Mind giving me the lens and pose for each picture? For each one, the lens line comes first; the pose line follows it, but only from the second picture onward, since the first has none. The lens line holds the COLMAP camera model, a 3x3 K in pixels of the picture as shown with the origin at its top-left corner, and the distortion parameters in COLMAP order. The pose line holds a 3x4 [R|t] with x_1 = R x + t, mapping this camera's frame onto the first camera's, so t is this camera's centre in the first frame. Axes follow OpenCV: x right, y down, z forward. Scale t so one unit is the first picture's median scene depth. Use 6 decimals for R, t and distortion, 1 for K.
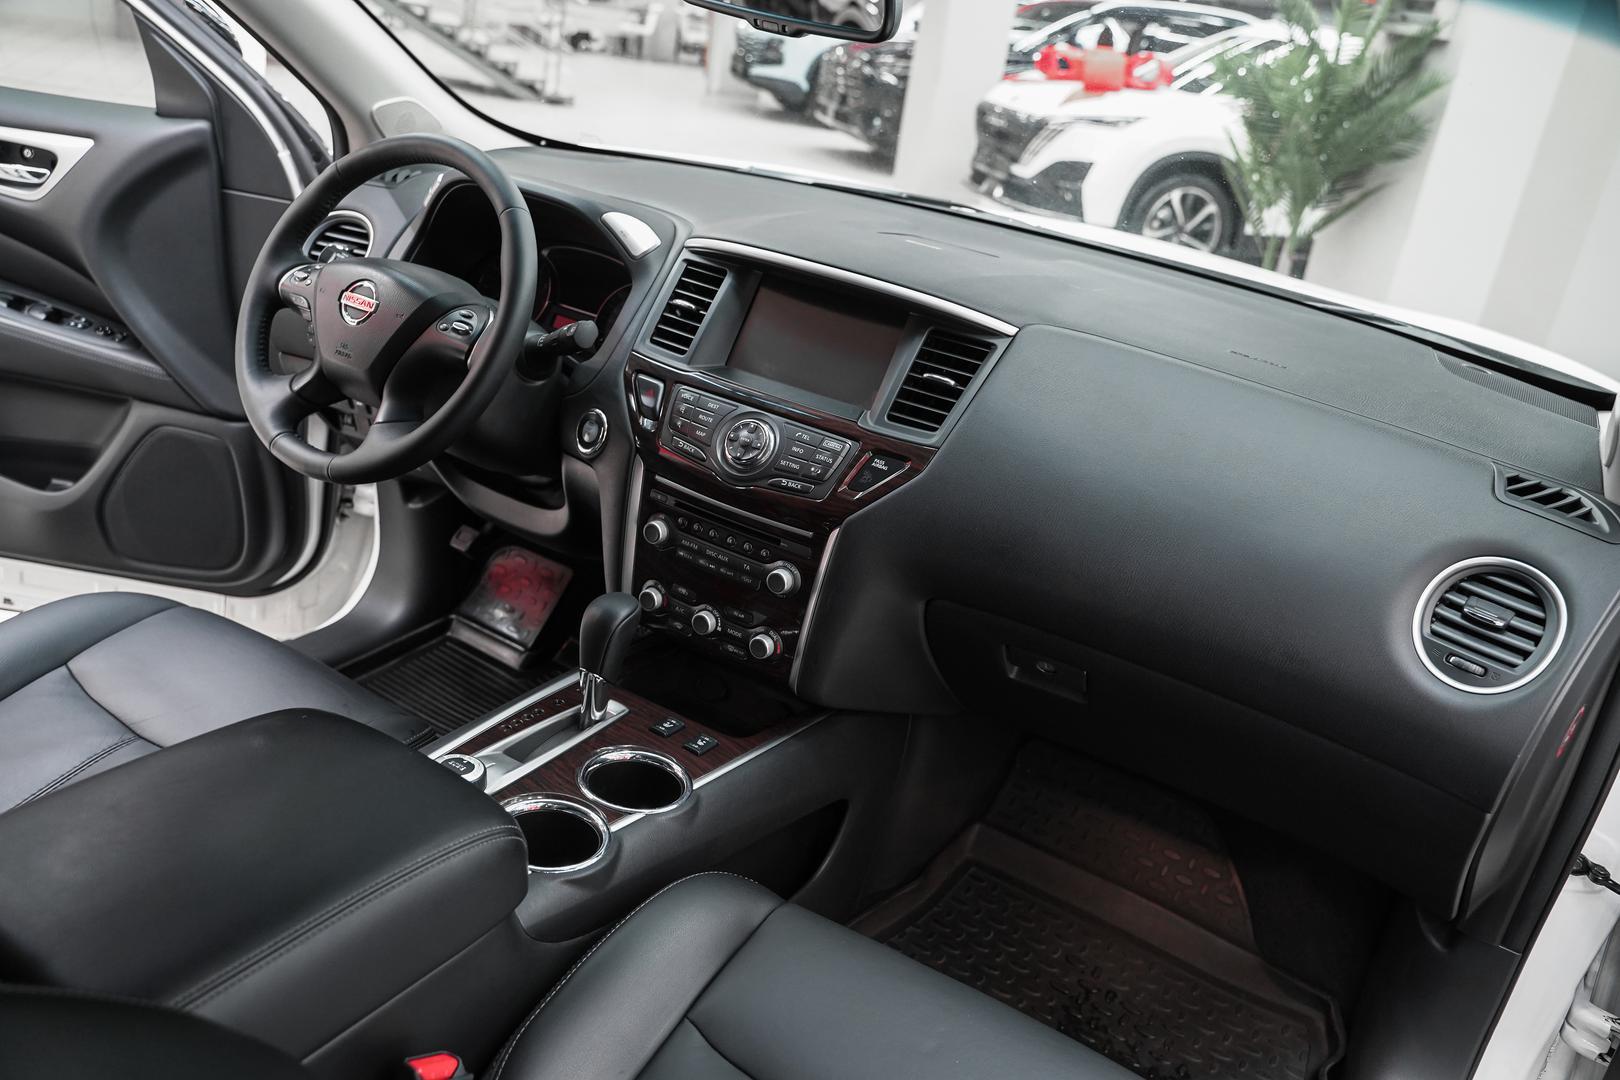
lens RADIAL K [[1278.7, 0, 803.8], [0, 1278.7, 538.2], [0, 0, 1]] dist [-0.008665, 0.002650]
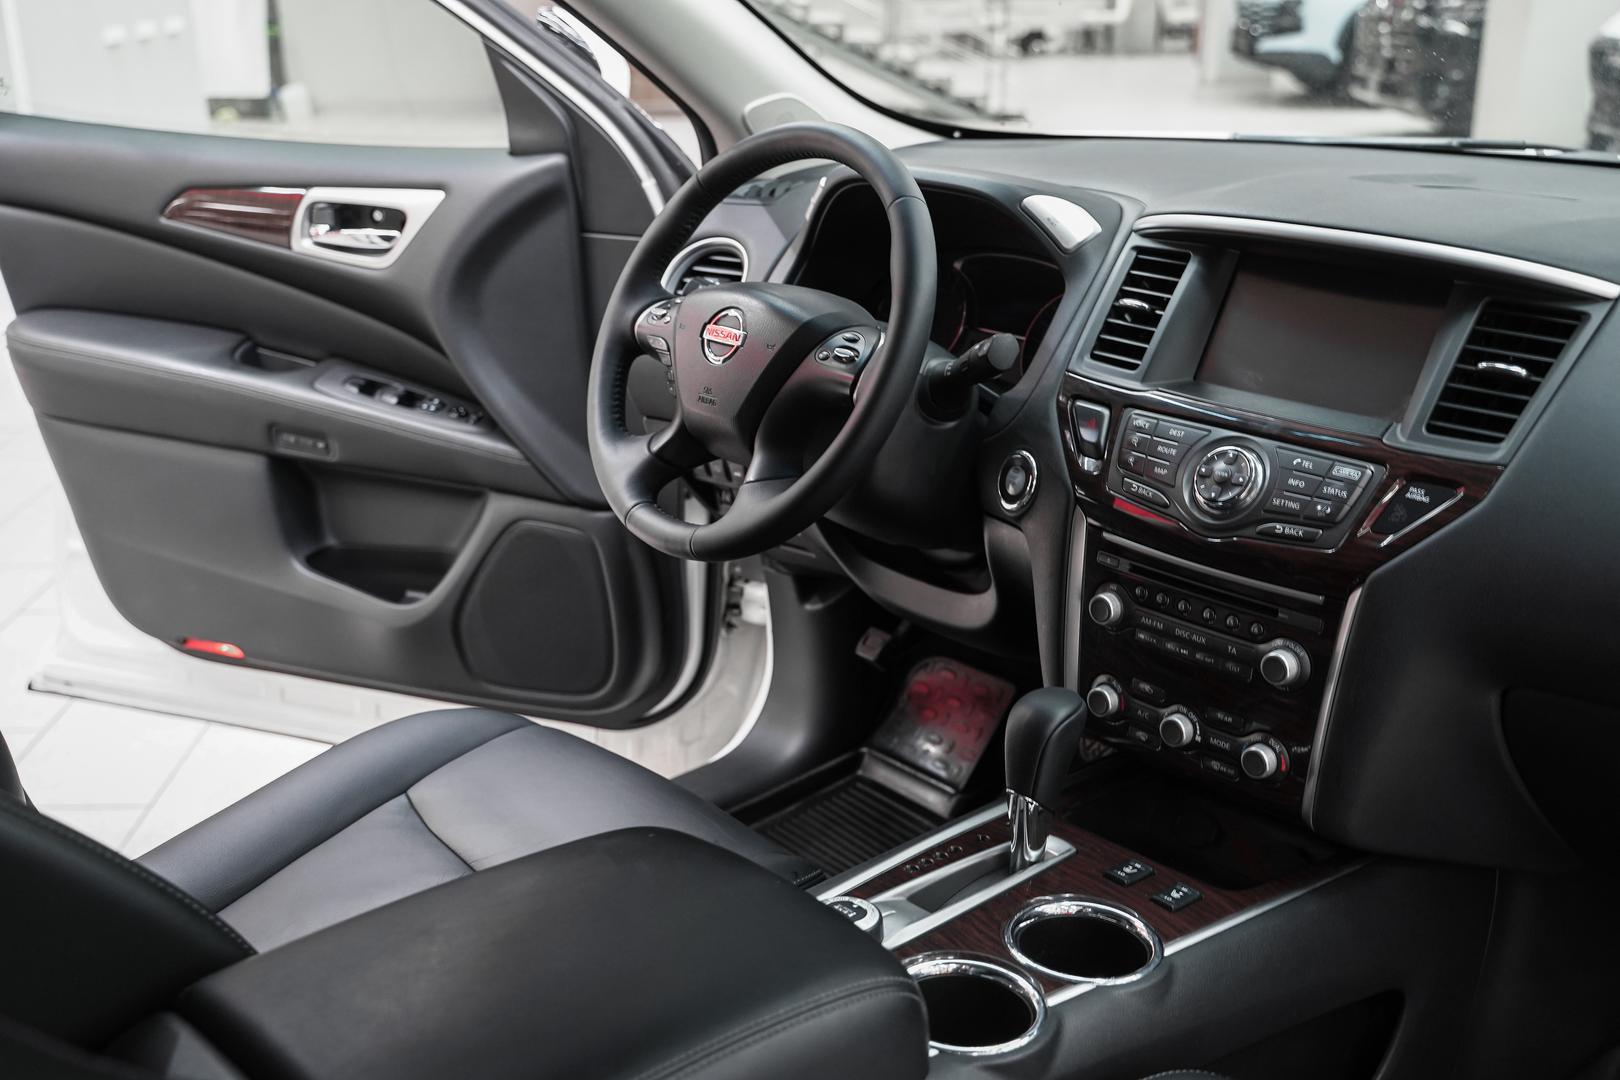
lens RADIAL K [[1696.6, 0, 810.0], [0, 1696.6, 540.0], [0, 0, 1]] dist [-0.000832, 0.025851]
pose [[0.949681, -0.048871, -0.309384, 0.026656], [0.022379, 0.995815, -0.088605, 0.037838], [0.312420, 0.077223, 0.946800, 0.013889]]
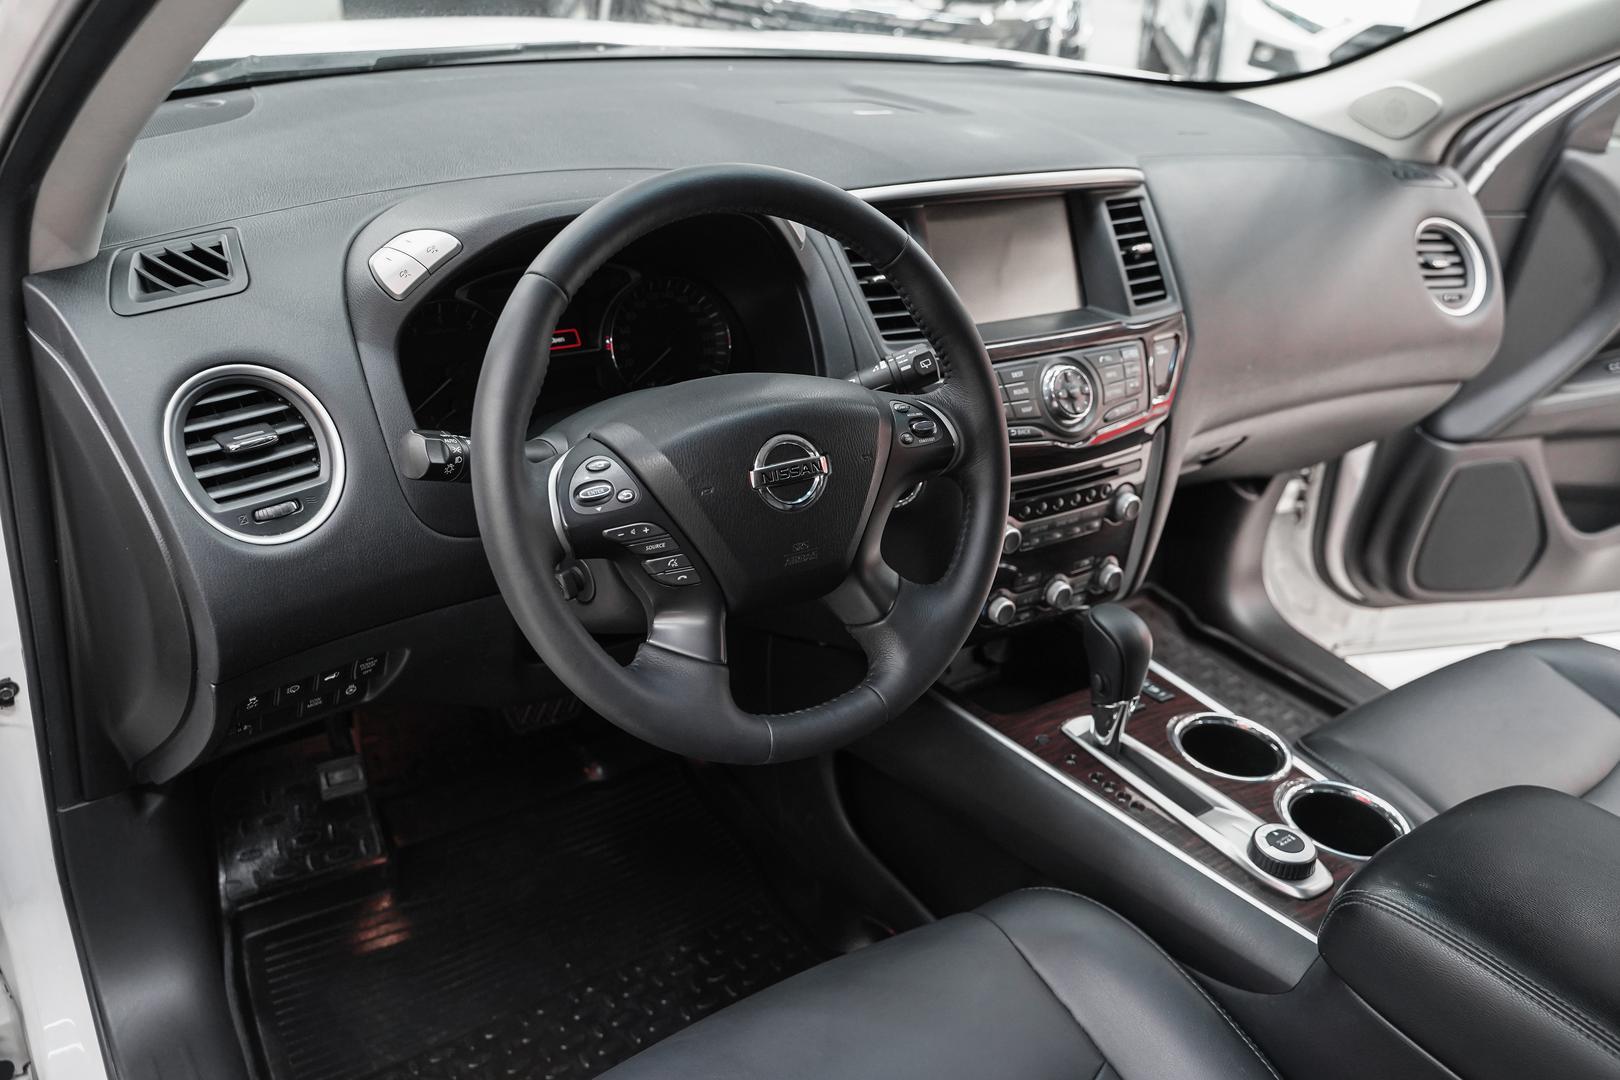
lens RADIAL K [[1303.3, 0, 826.5], [0, 1303.3, 540.0], [0, 0, 1]] dist [-0.000566, -0.001485]
pose [[0.416761, -0.526796, 0.740808, -0.786694], [0.314159, 0.848210, 0.426432, -0.400556], [-0.853003, 0.055011, 0.518998, 0.633732]]
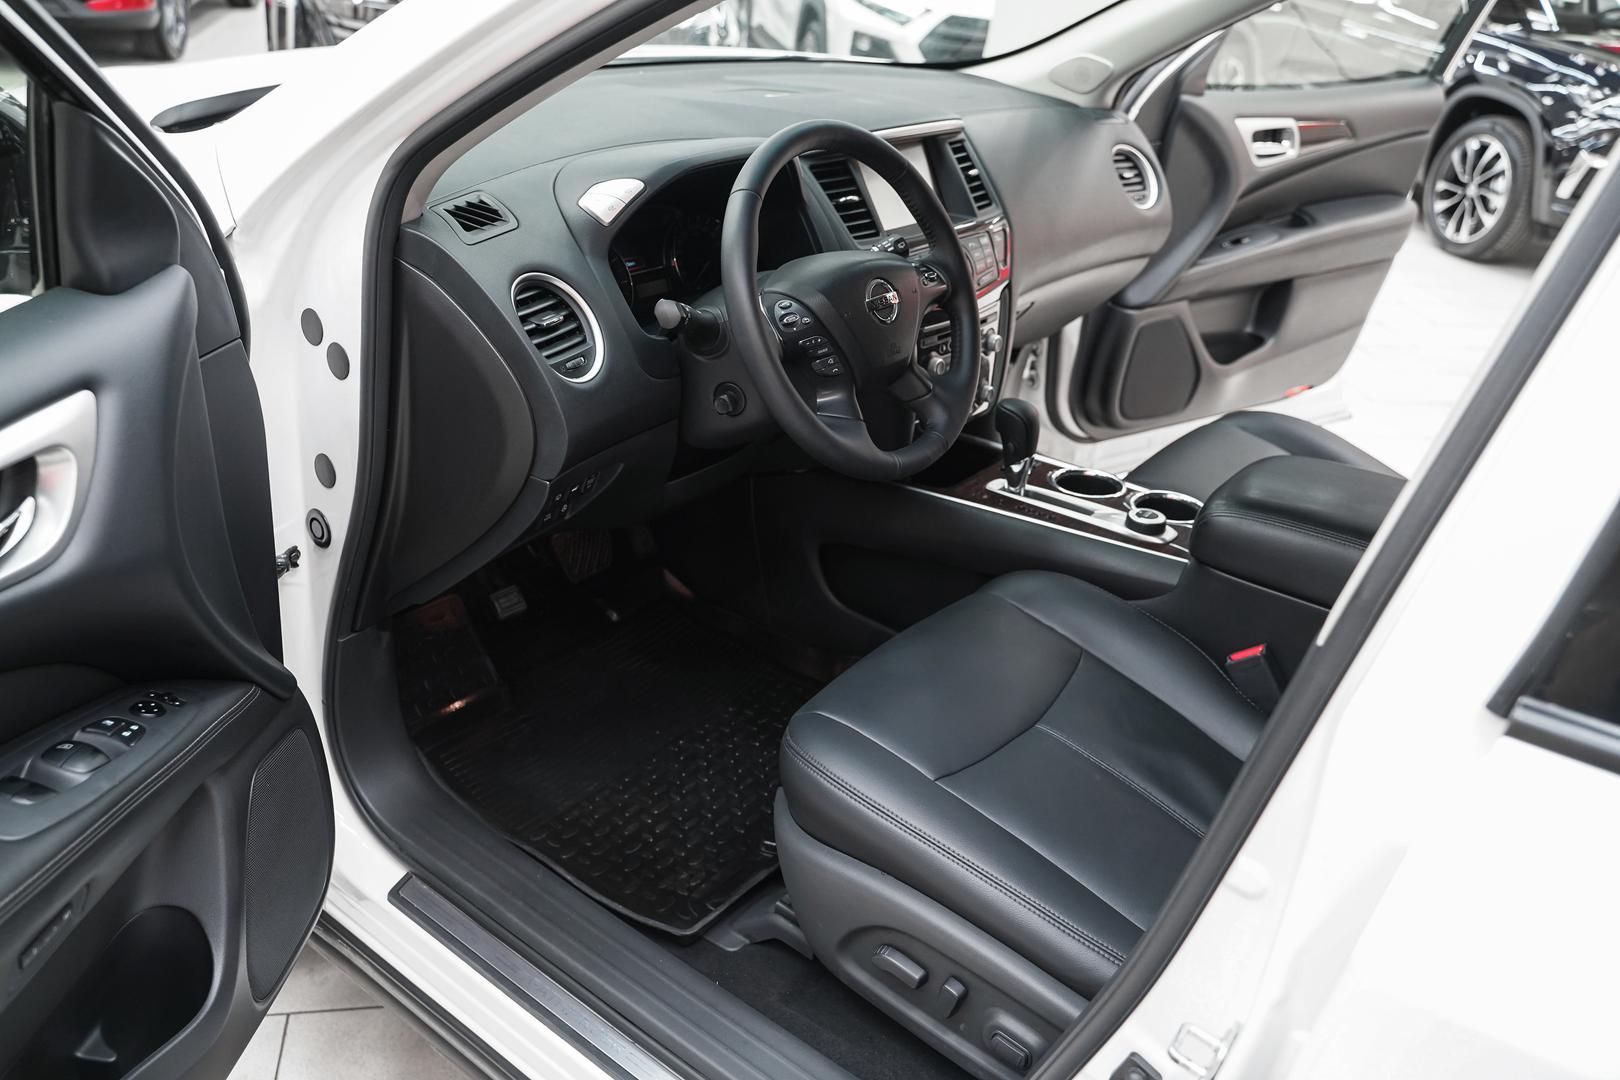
lens RADIAL K [[1278.7, 0, 803.8], [0, 1278.7, 538.2], [0, 0, 1]] dist [-0.008665, 0.002650]
pose [[0.124287, -0.571828, 0.810904, -1.237286], [0.321173, 0.796429, 0.512395, -0.553186], [-0.938829, 0.196757, 0.282642, 0.772837]]
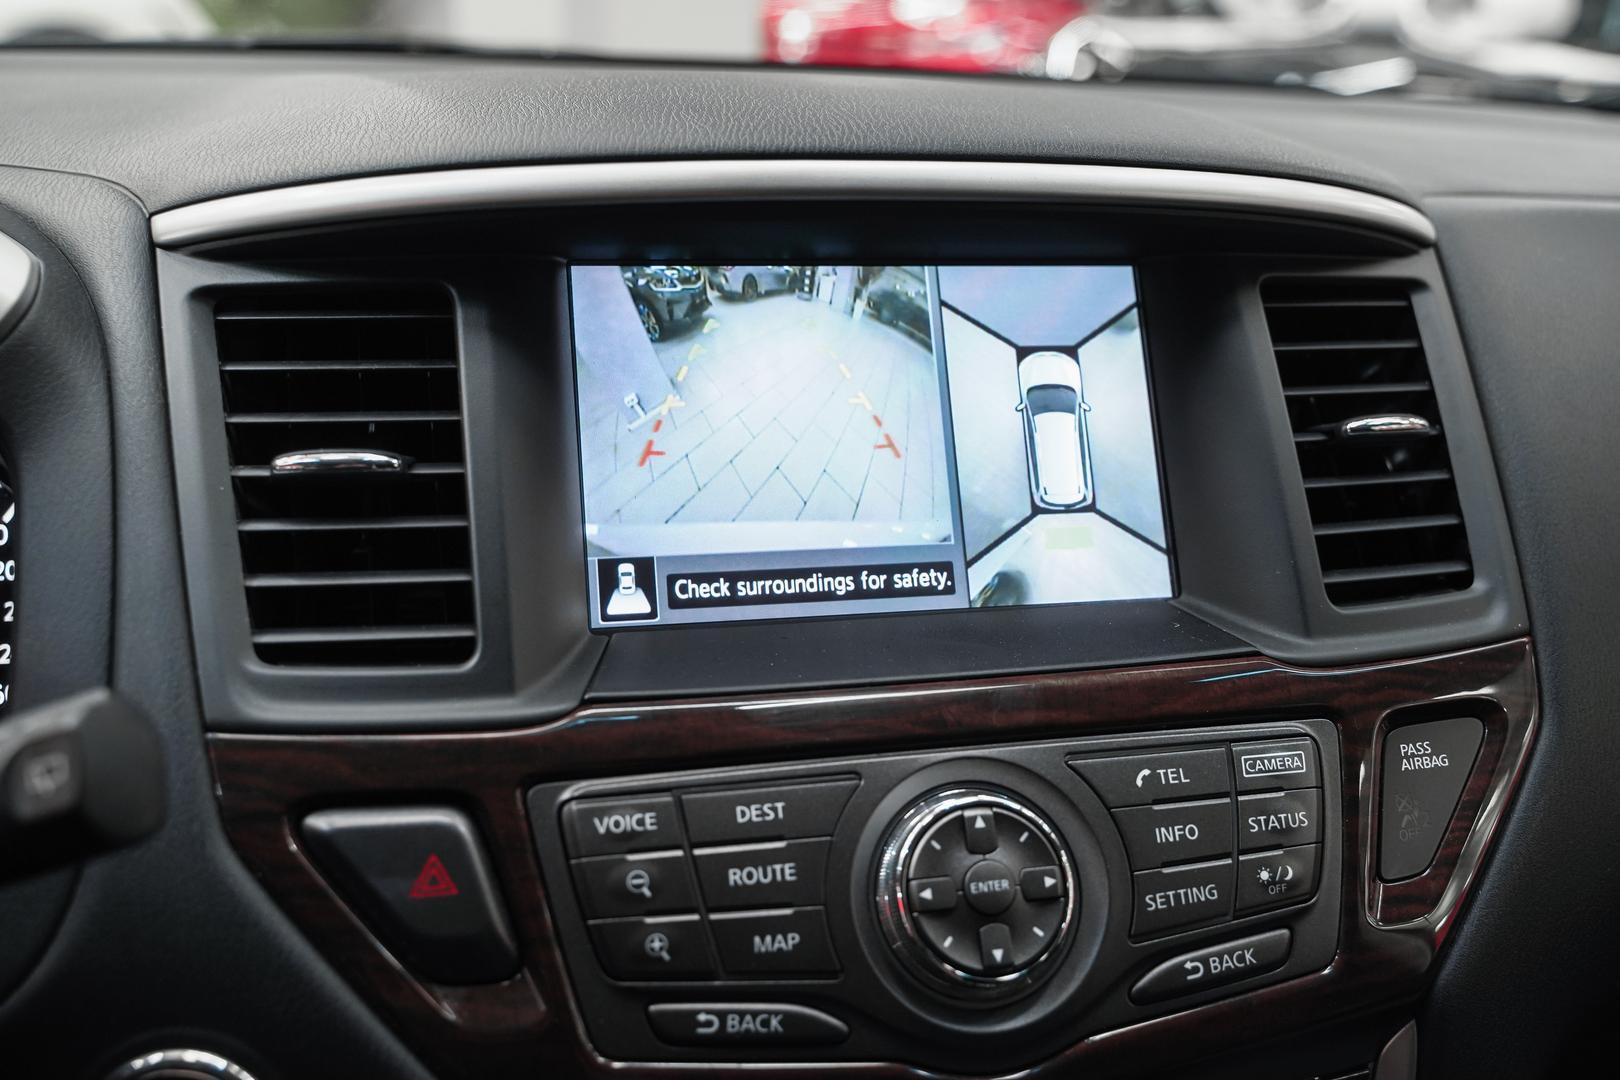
lens RADIAL K [[1624.8, 0, 851.5], [0, 1624.8, 516.2], [0, 0, 1]] dist [0.000357, -0.003943]
pose [[0.692539, -0.337500, 0.637560, -0.226892], [0.336484, 0.932902, 0.128344, -0.181593], [-0.638097, 0.125646, 0.759635, 0.711312]]
